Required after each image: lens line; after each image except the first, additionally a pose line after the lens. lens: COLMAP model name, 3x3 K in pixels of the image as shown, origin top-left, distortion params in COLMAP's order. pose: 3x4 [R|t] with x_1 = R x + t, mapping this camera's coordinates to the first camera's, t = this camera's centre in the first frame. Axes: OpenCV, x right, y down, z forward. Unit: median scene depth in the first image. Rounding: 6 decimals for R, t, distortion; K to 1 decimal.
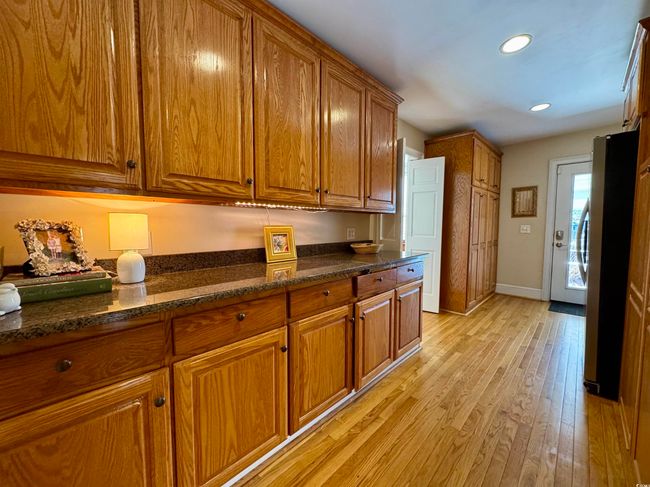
lens RADIAL K [[258.4, 0, 329.8], [0, 258.4, 242.5], [0, 0, 1]] dist [-0.002515, -0.000233]
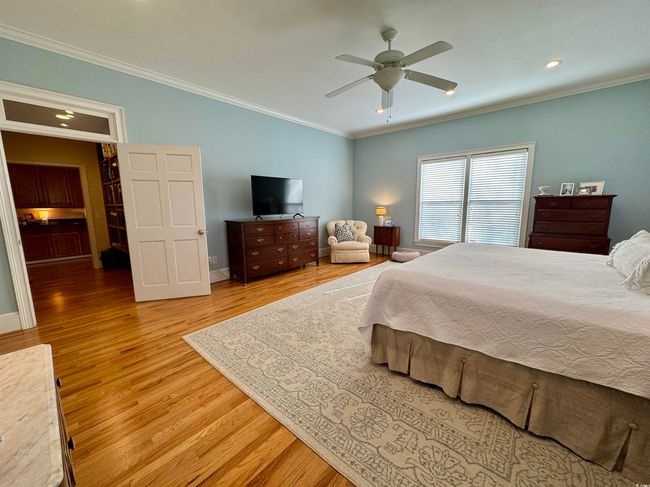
lens RADIAL K [[258.4, 0, 320.0], [0, 258.4, 244.2], [0, 0, 1]] dist [-0.002515, -0.000233]
pose [[0.997657, -0.023970, 0.064080, 3.764422], [0.018460, 0.996190, 0.085236, 0.184154], [-0.065879, -0.083853, 0.994298, -3.891615]]
